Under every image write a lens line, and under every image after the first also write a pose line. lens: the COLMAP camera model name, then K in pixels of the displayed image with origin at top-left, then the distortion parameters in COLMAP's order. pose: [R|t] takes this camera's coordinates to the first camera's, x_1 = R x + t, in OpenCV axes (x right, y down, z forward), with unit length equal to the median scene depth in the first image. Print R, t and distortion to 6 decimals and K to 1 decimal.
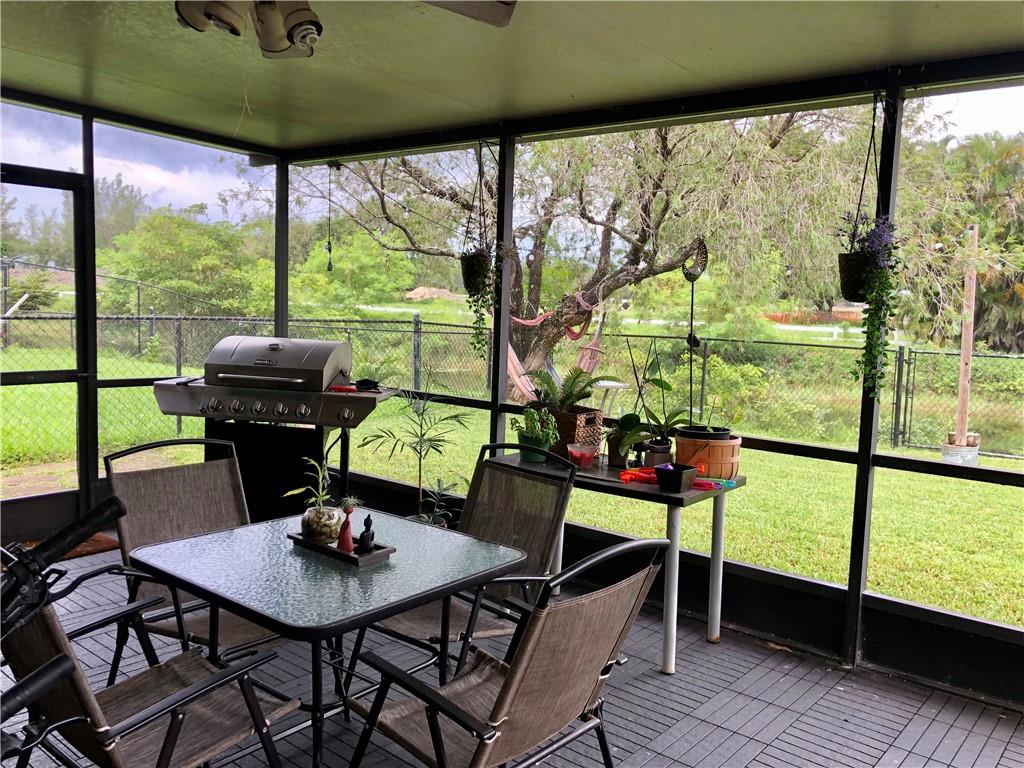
lens RADIAL K [[841.4, 0, 521.8], [0, 841.4, 387.0], [0, 0, 1]] dist [0.041647, -0.043065]
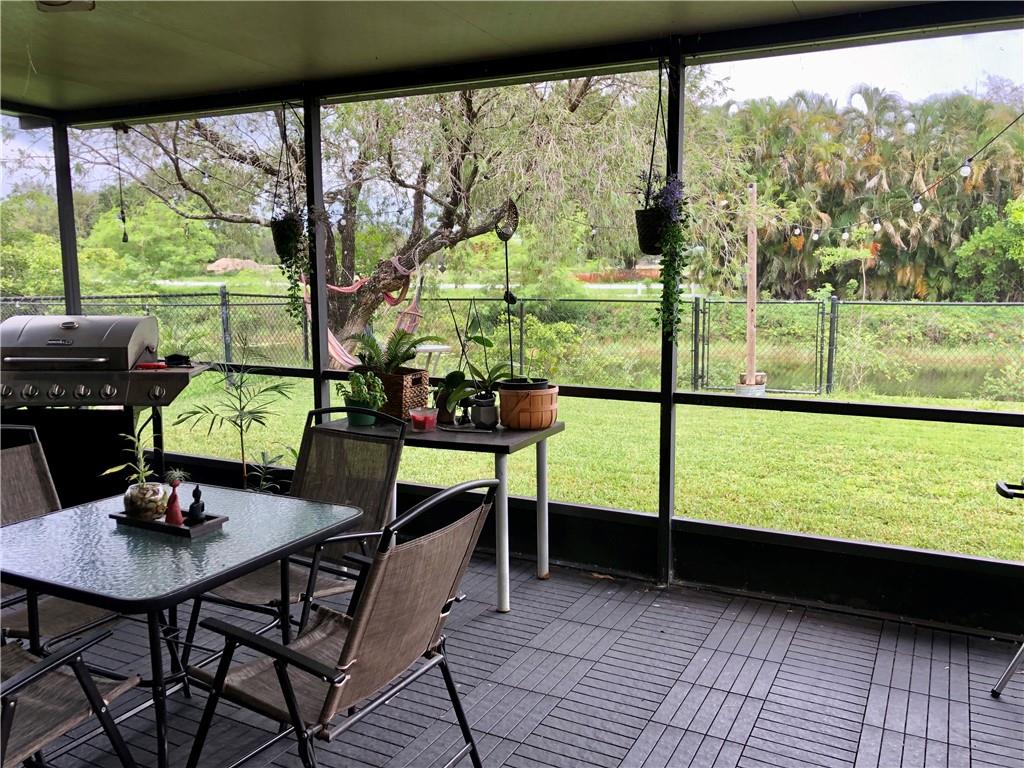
lens RADIAL K [[841.4, 0, 516.8], [0, 841.4, 387.5], [0, 0, 1]] dist [0.041647, -0.043065]
pose [[0.977078, -0.065053, 0.202697, -0.004203], [0.056824, 0.997316, 0.046162, 0.005537], [-0.205157, -0.033586, 0.978153, -0.017566]]
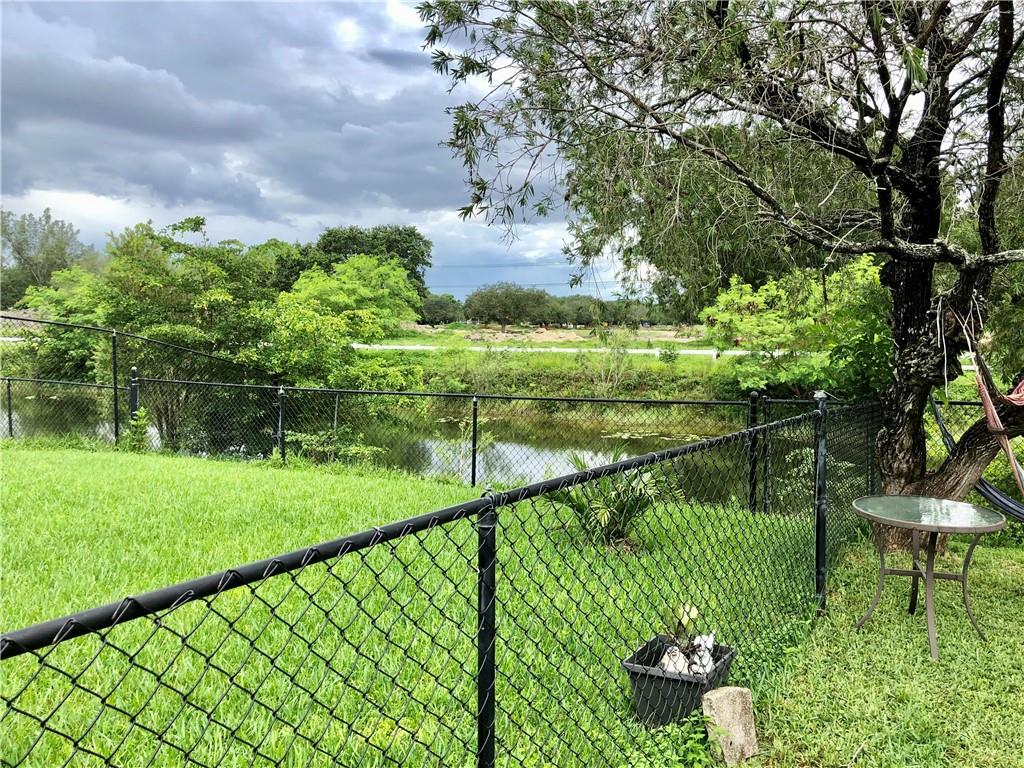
lens RADIAL K [[841.4, 0, 513.0], [0, 841.4, 388.1], [0, 0, 1]] dist [0.041647, -0.043065]
pose [[0.997731, -0.033504, 0.058404, -0.481495], [0.035353, 0.998896, -0.030919, -0.122547], [-0.057303, 0.032913, 0.997814, 0.831246]]
